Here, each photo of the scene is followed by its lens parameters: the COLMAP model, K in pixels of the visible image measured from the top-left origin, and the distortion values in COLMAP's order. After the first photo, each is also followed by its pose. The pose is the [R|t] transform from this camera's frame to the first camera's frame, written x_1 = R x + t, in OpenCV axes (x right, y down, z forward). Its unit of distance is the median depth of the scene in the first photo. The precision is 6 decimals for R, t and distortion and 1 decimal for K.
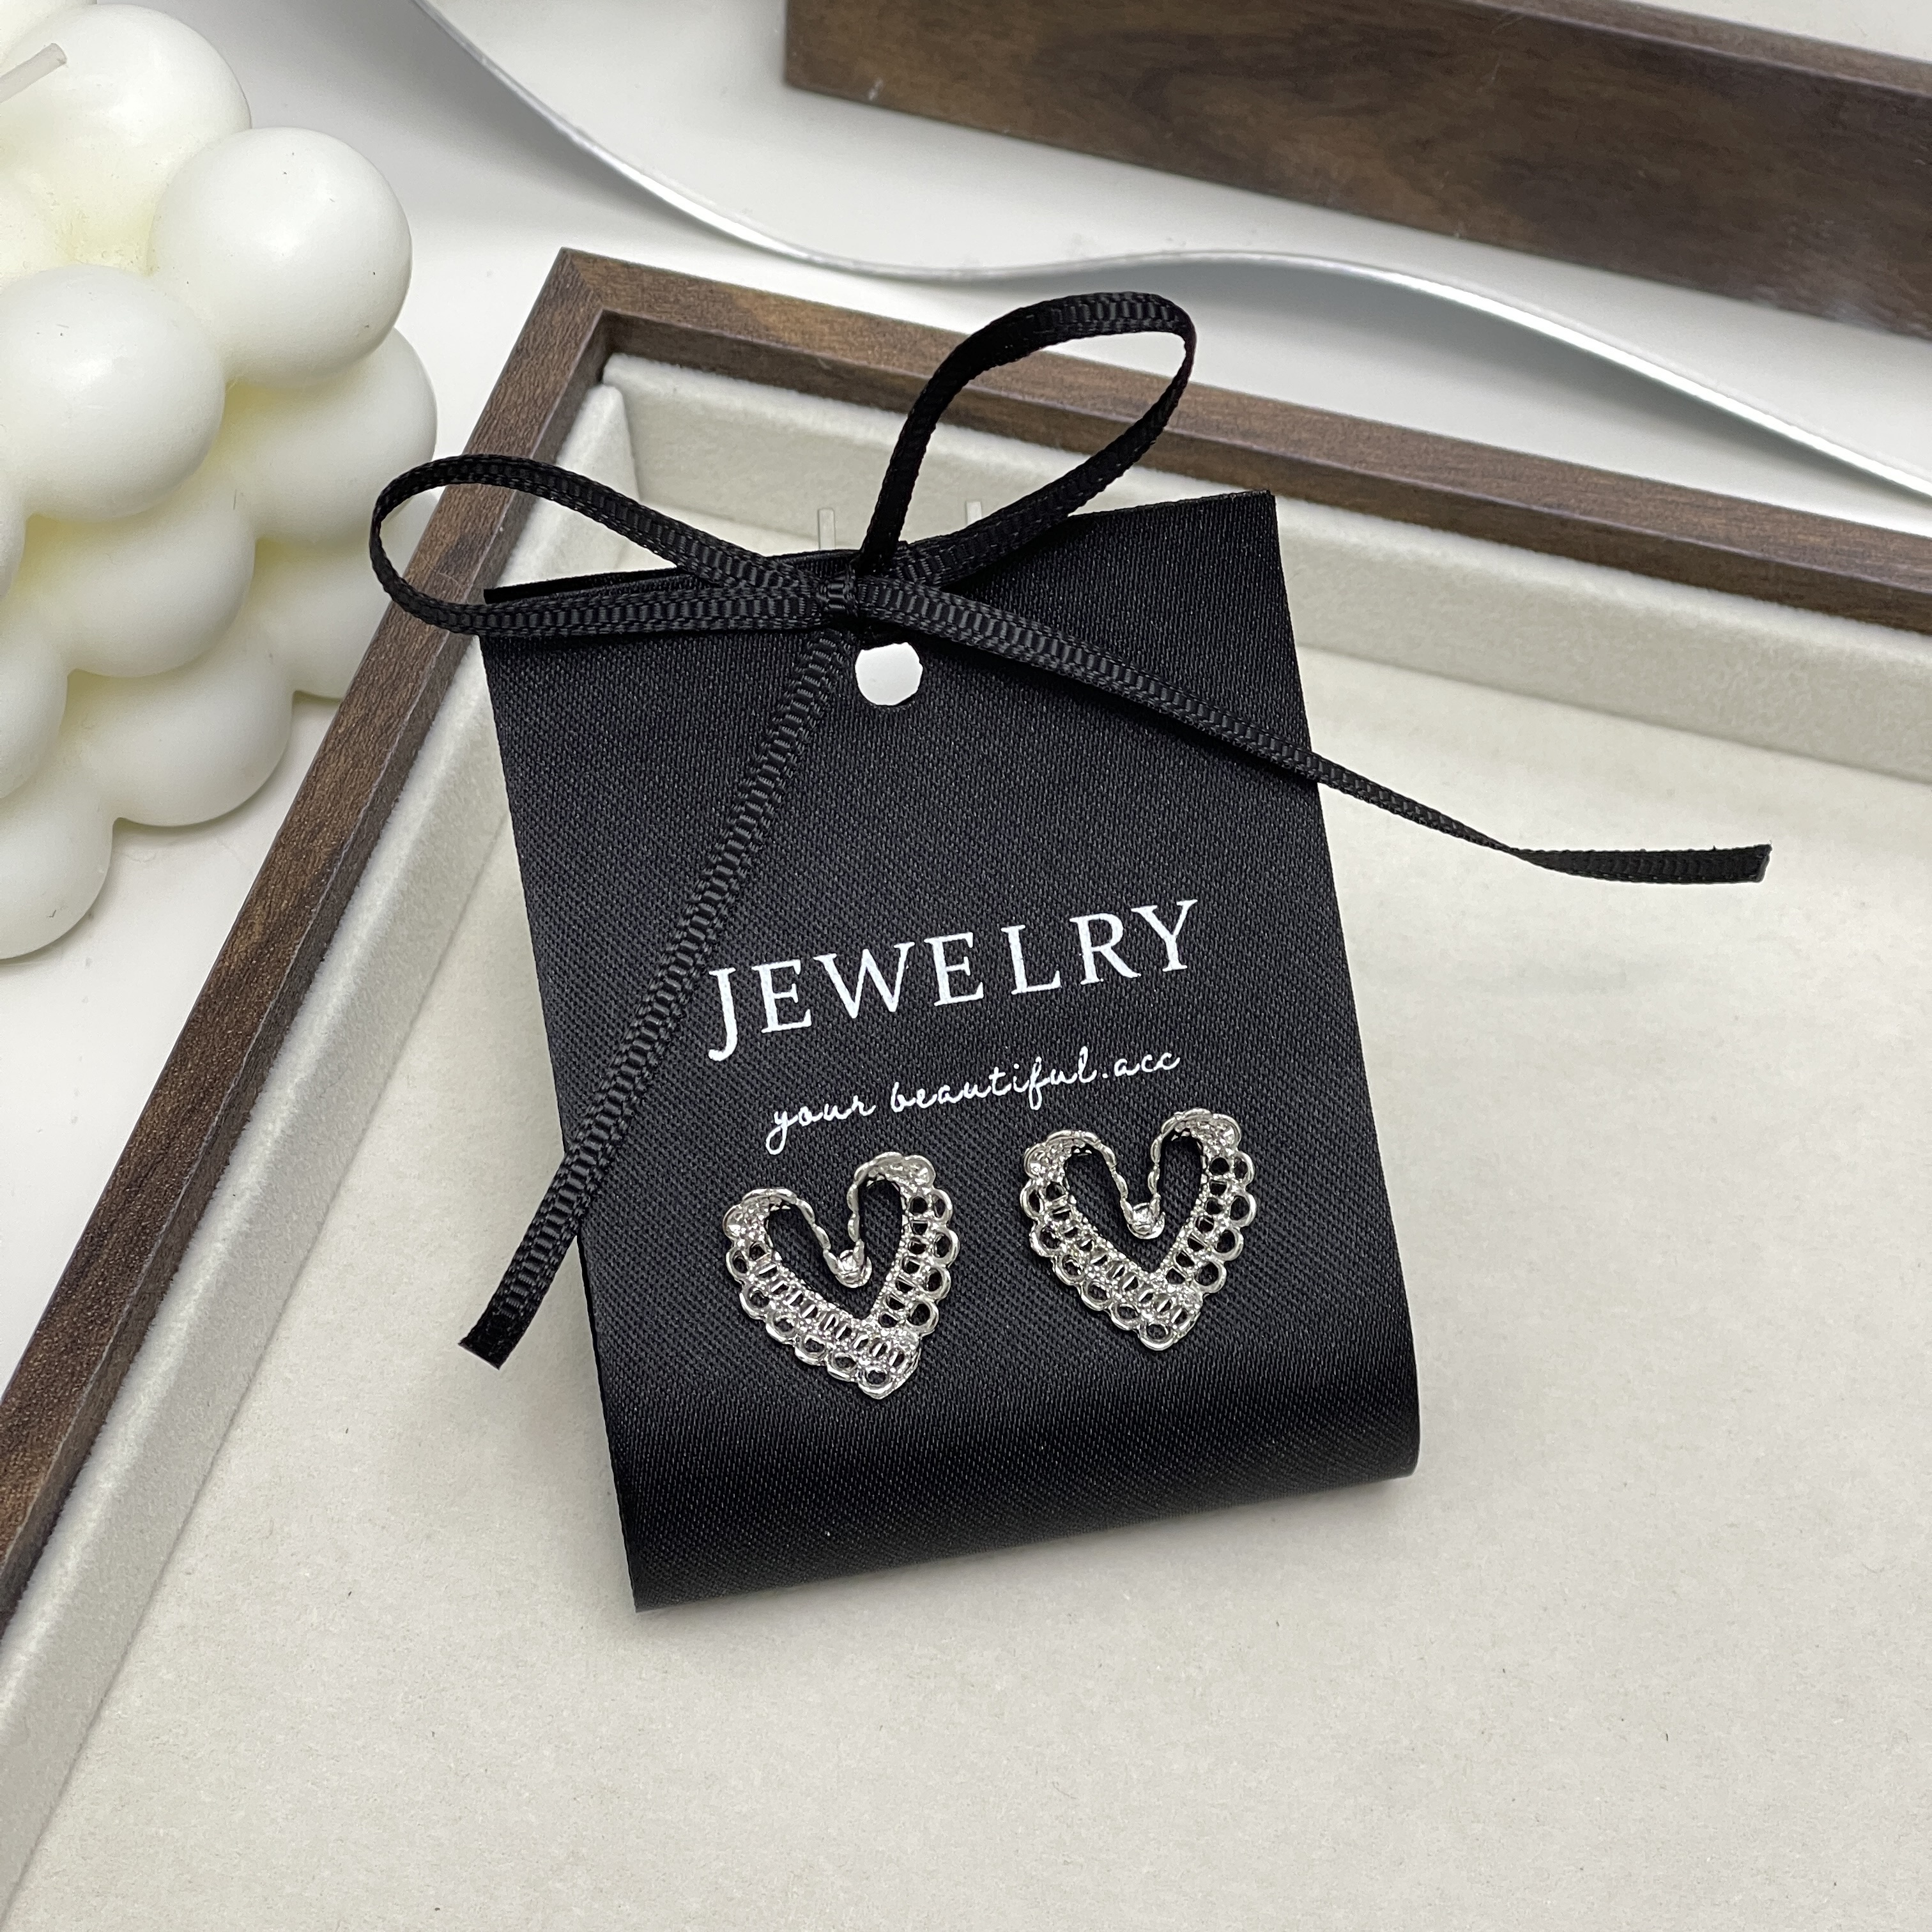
lens RADIAL K [[4968.7, 0, 985.0], [0, 4968.7, 934.9], [0, 0, 1]] dist [0.144015, 0.000000]
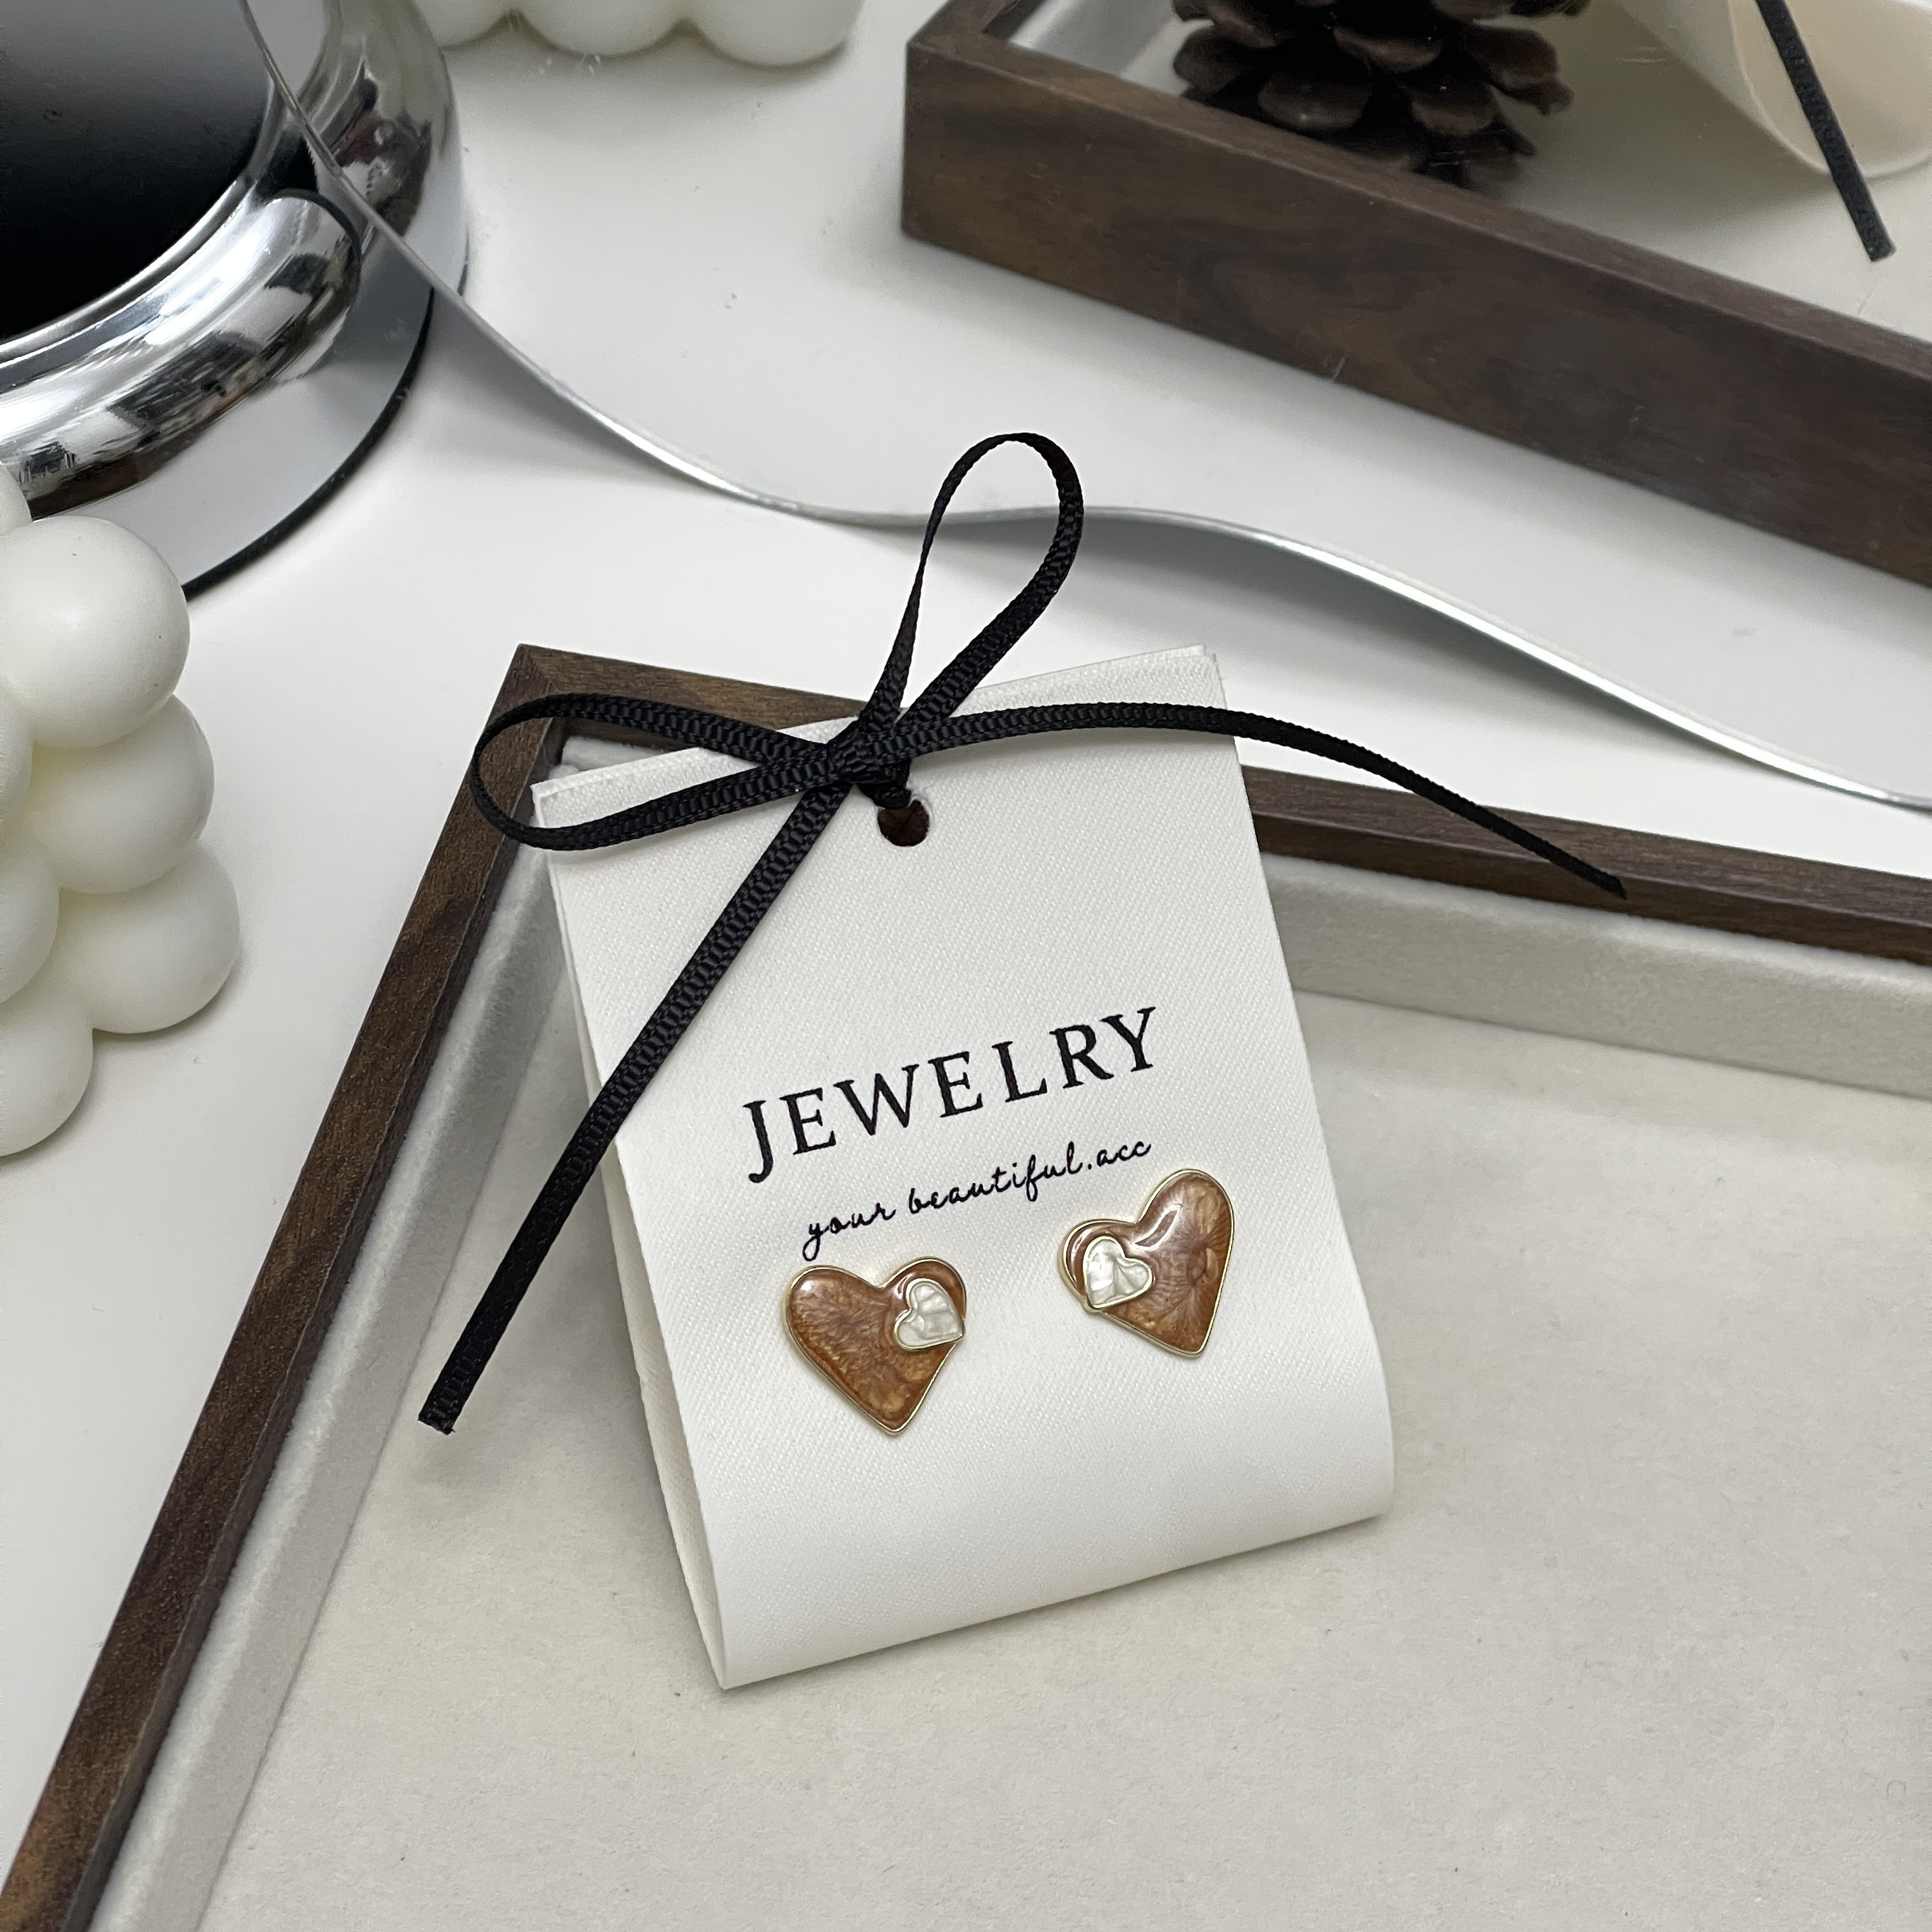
lens RADIAL K [[4968.7, 0, 1030.0], [0, 4968.7, 915.2], [0, 0, 1]] dist [0.144015, 0.000000]
pose [[0.996763, -0.039302, 0.070141, -0.054786], [0.045966, 0.994312, -0.096073, 0.035723], [-0.065966, 0.098986, 0.992900, -0.106619]]
